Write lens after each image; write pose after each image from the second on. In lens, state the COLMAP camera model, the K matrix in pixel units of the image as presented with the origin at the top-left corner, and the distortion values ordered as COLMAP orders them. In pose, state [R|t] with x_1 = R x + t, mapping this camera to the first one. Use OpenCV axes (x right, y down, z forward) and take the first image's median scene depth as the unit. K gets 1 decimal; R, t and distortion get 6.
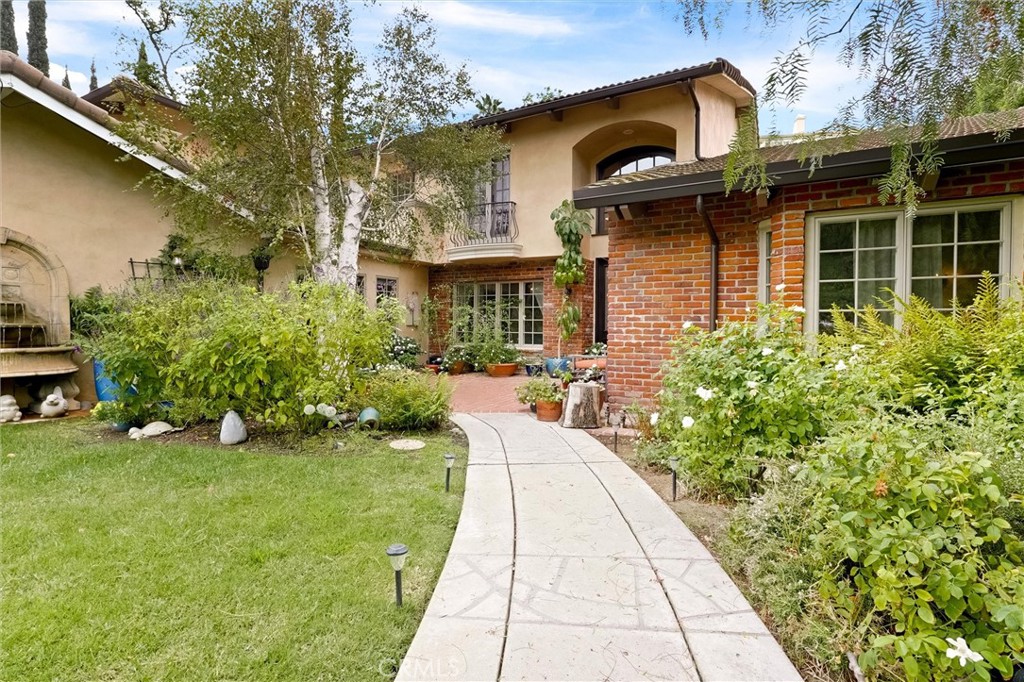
lens RADIAL K [[476.9, 0, 514.5], [0, 476.9, 321.4], [0, 0, 1]] dist [0.004008, 0.000457]
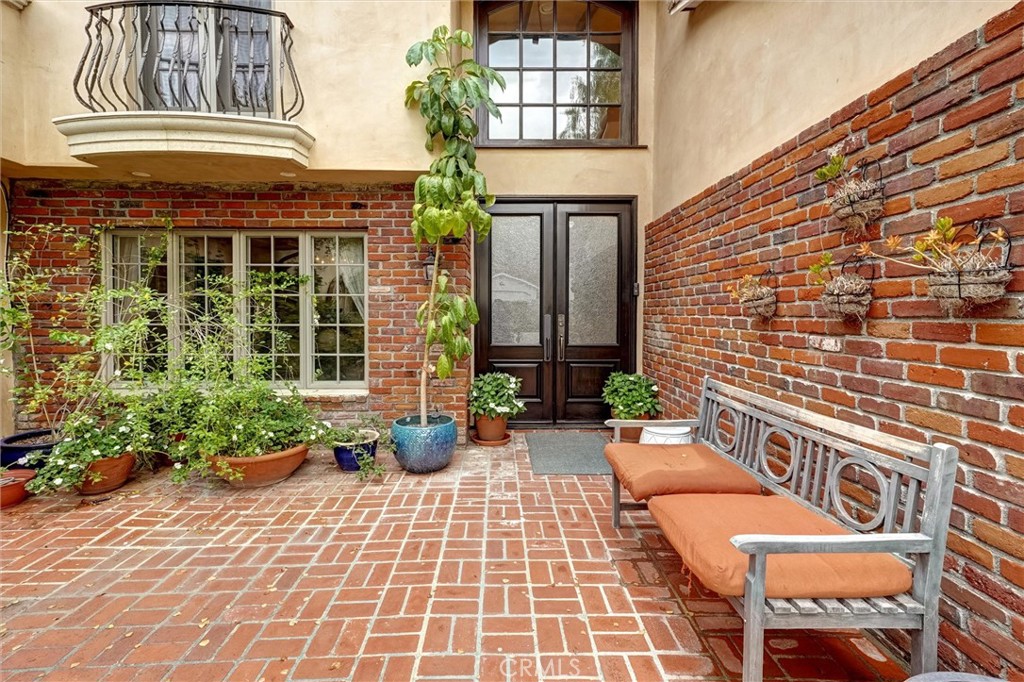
lens RADIAL K [[476.9, 0, 514.5], [0, 476.9, 321.4], [0, 0, 1]] dist [0.004008, 0.000457]
pose [[0.861570, -0.016128, 0.507383, -0.043223], [0.001247, 0.999559, 0.029656, -0.019031], [-0.507638, -0.024918, 0.861210, 0.563958]]
